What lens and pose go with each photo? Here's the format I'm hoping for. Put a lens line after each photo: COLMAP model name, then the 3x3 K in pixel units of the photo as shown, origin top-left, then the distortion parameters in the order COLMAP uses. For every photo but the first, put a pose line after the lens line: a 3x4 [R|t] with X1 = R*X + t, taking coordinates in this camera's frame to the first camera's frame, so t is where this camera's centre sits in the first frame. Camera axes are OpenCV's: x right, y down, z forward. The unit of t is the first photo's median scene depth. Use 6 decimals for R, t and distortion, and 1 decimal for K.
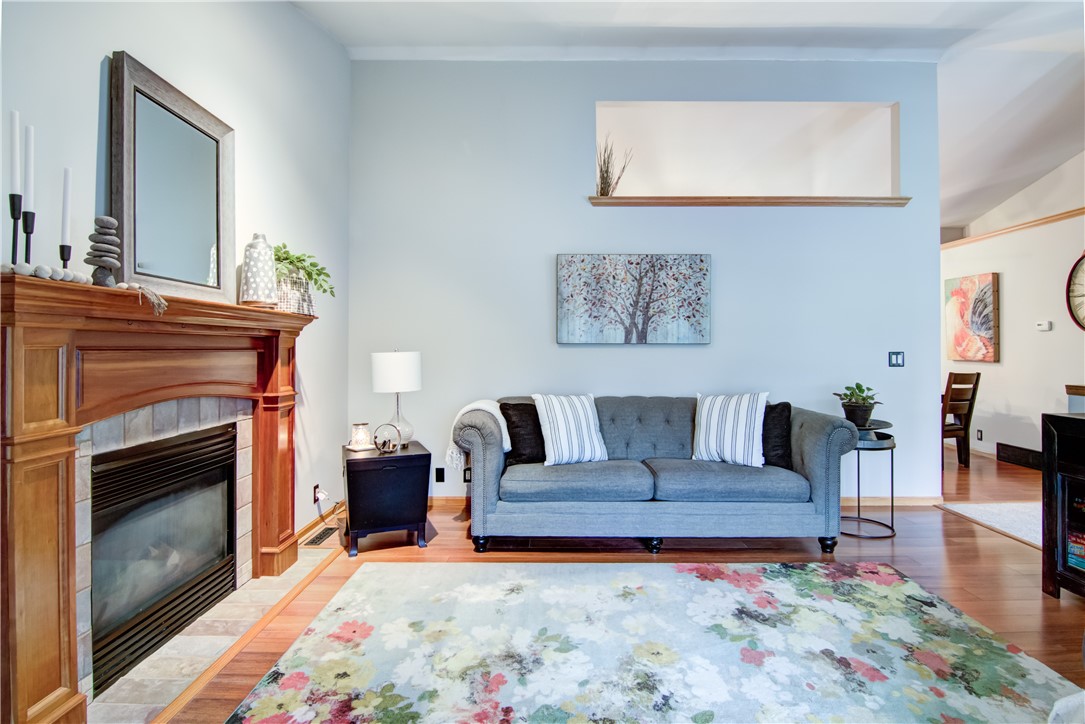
lens RADIAL K [[556.9, 0, 547.2], [0, 556.9, 340.9], [0, 0, 1]] dist [-0.005541, -0.009249]
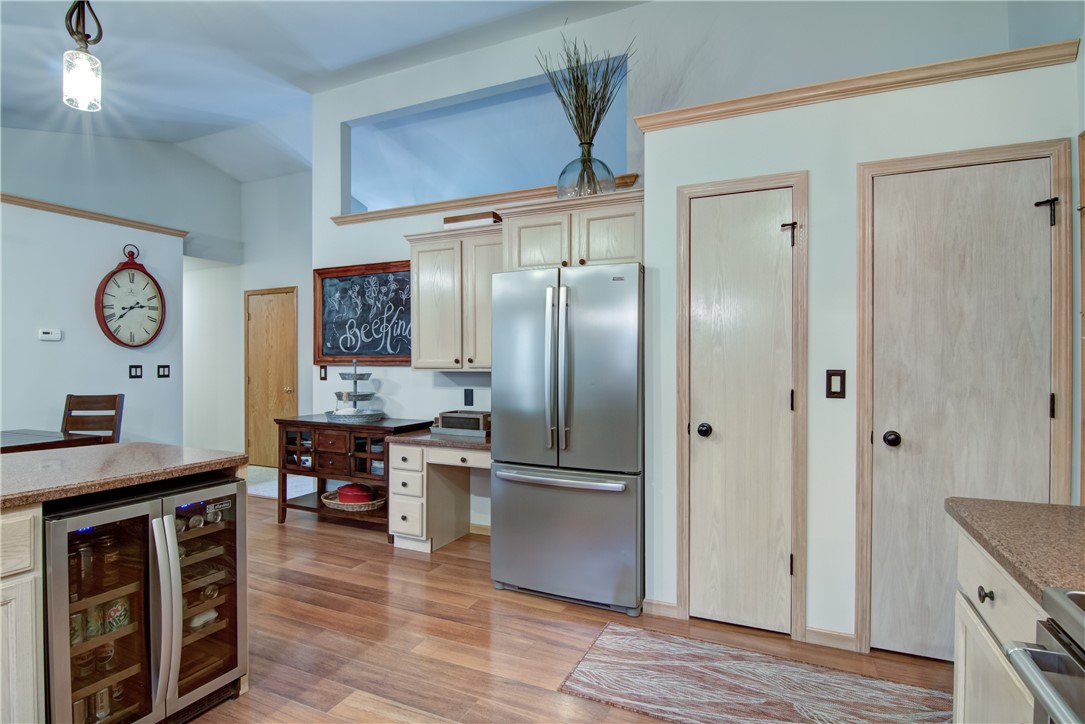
lens RADIAL K [[556.9, 0, 542.7], [0, 556.9, 366.2], [0, 0, 1]] dist [-0.005541, -0.009249]
pose [[-0.908888, -0.001543, 0.417037, -0.188791], [-0.005857, 0.999942, -0.009066, 0.038464], [-0.416998, -0.010682, -0.908844, 2.435332]]
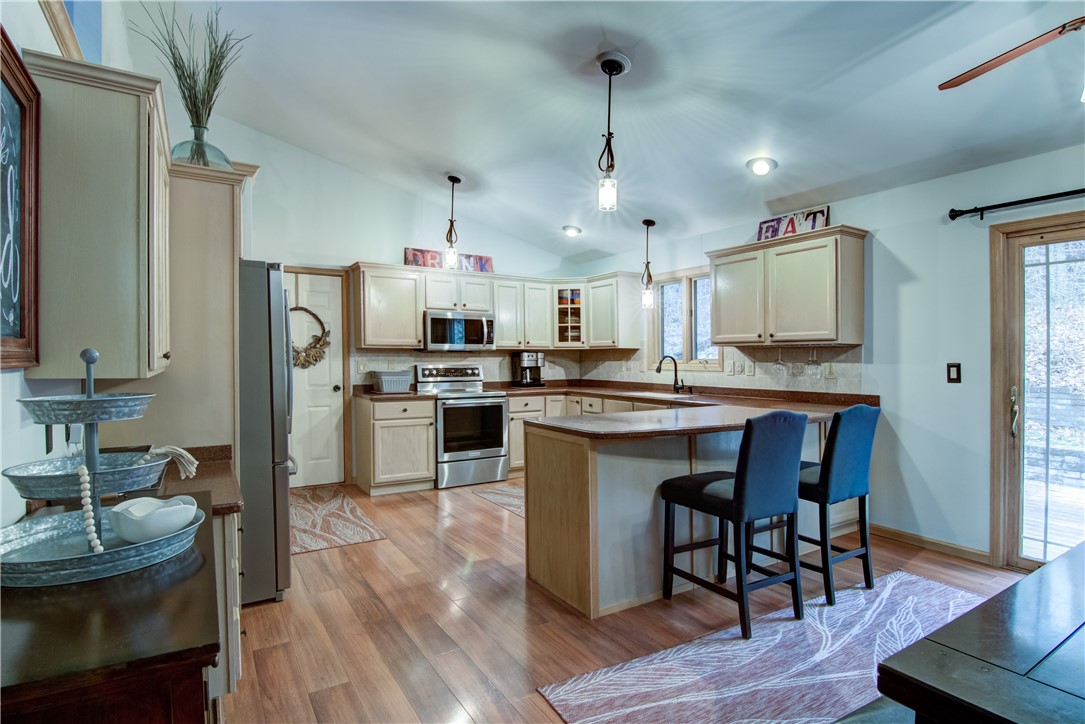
lens RADIAL K [[556.9, 0, 548.4], [0, 556.9, 357.4], [0, 0, 1]] dist [-0.005541, -0.009249]
pose [[0.536322, 0.002511, -0.844010, 1.231578], [0.010414, 0.999900, 0.009592, 0.018645], [0.843949, -0.013934, 0.536242, 1.503959]]
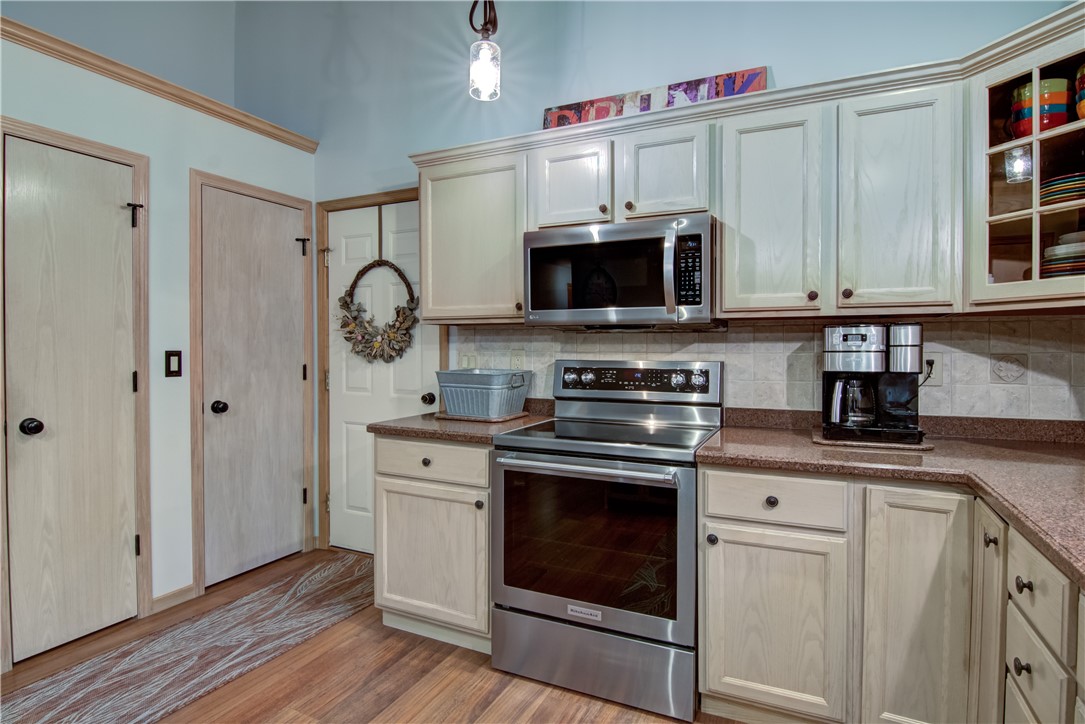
lens RADIAL K [[556.9, 0, 548.3], [0, 556.9, 358.4], [0, 0, 1]] dist [-0.005541, -0.009249]
pose [[-0.437427, 0.022598, -0.898970, 0.247975], [0.014549, 0.999731, 0.018051, 0.038790], [0.899136, -0.005183, -0.437638, 2.439984]]
